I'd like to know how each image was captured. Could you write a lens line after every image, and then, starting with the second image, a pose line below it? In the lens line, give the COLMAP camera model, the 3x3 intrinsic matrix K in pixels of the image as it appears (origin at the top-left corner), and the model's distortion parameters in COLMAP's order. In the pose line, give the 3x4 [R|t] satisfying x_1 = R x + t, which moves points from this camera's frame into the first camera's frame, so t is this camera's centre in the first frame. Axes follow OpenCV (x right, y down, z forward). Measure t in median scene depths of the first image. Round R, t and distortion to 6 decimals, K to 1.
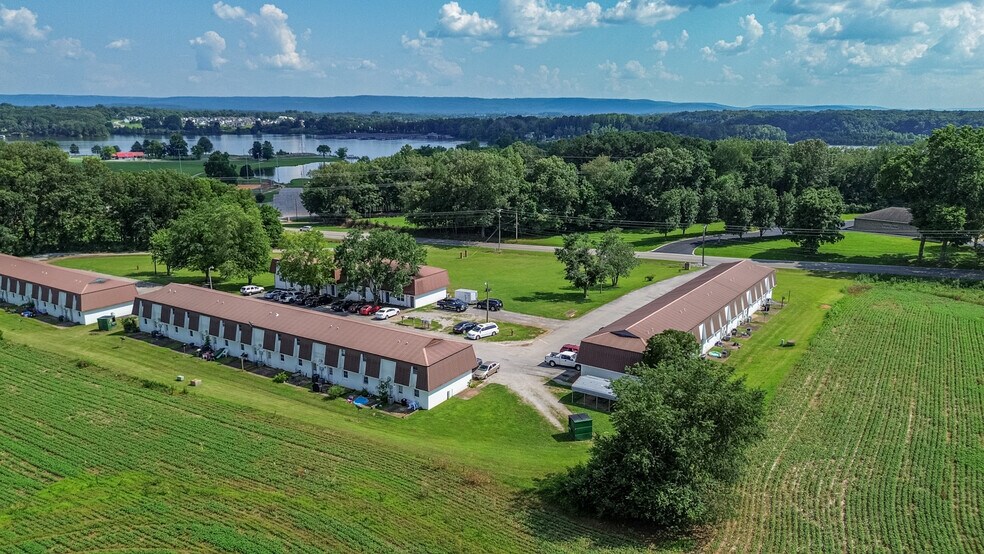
lens RADIAL K [[691.4, 0, 493.2], [0, 691.4, 335.4], [0, 0, 1]] dist [0.065198, -0.046406]
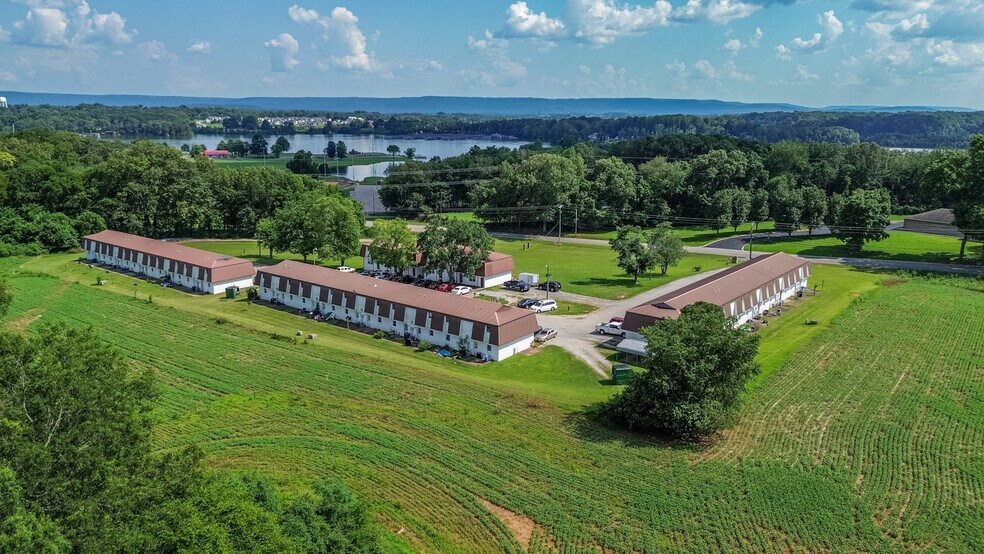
lens RADIAL K [[691.4, 0, 493.2], [0, 691.4, 335.4], [0, 0, 1]] dist [0.065198, -0.046406]
pose [[0.996185, 0.030059, -0.081927, -0.001916], [-0.030106, 0.999546, 0.000666, 0.036348], [0.081909, 0.001803, 0.996638, -0.138133]]
